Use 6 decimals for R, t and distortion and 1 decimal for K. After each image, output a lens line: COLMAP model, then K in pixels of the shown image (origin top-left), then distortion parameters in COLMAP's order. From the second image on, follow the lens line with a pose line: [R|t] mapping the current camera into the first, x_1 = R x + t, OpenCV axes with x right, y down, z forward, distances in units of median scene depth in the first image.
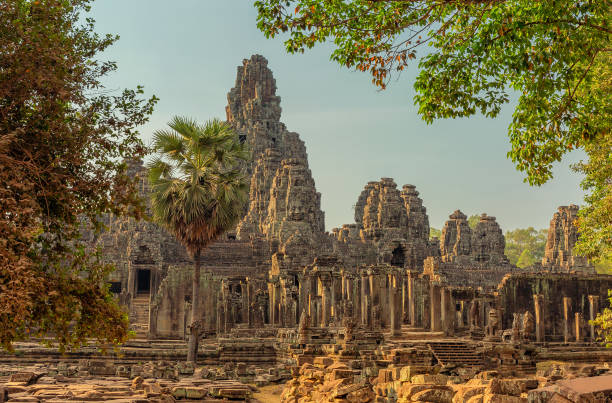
lens RADIAL K [[801.2, 0, 291.2], [0, 801.2, 201.8], [0, 0, 1]] dist [-0.034141, -0.030749]
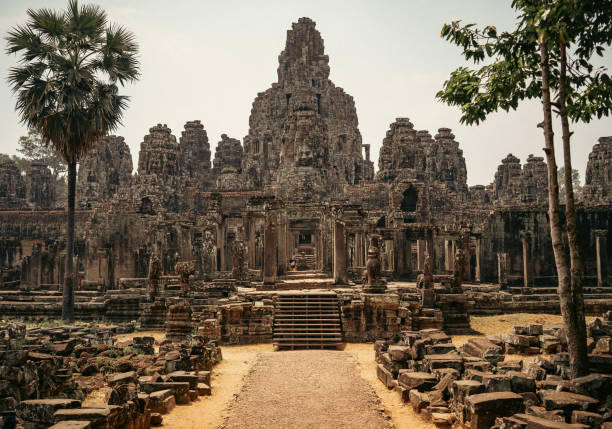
lens RADIAL K [[644.1, 0, 285.4], [0, 644.1, 212.0], [0, 0, 1]] dist [-0.034783, -0.000877]
pose [[0.975393, -0.039245, -0.216954, 0.150819], [0.052555, 0.997051, 0.055922, 0.033410], [0.214119, -0.065948, 0.974579, 0.212419]]
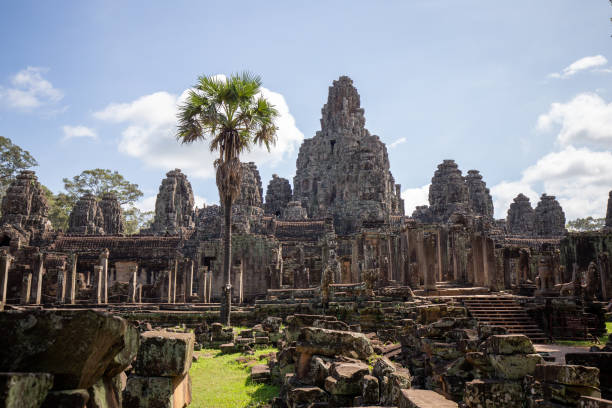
lens RADIAL K [[558.7, 0, 306.0], [0, 558.7, 204.0], [0, 0, 1]] dist [0.036715, -0.002299]
pose [[0.984063, -0.045370, -0.171932, 0.056434], [0.042663, 0.998901, -0.019411, 0.040309], [0.172624, 0.011767, 0.984917, 0.191895]]
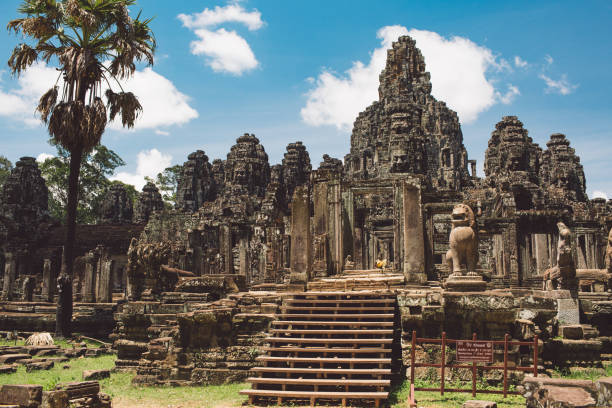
lens RADIAL K [[576.2, 0, 307.9], [0, 576.2, 203.6], [0, 0, 1]] dist [-0.110650, 0.179072]
pose [[0.926181, -0.075064, -0.369531, 0.142576], [0.069750, 0.997179, -0.027741, 0.067835], [0.370571, -0.000081, 0.928804, 0.359083]]
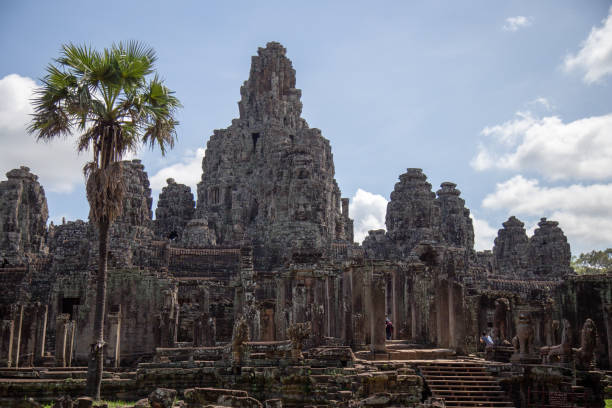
lens RADIAL K [[808.8, 0, 297.5], [0, 808.8, 213.8], [0, 0, 1]] dist [0.144706, 0.042029]
pose [[0.997293, -0.018938, -0.071052, 0.060678], [0.017304, 0.999573, -0.023534, 0.034902], [0.071468, 0.022241, 0.997195, 0.169621]]
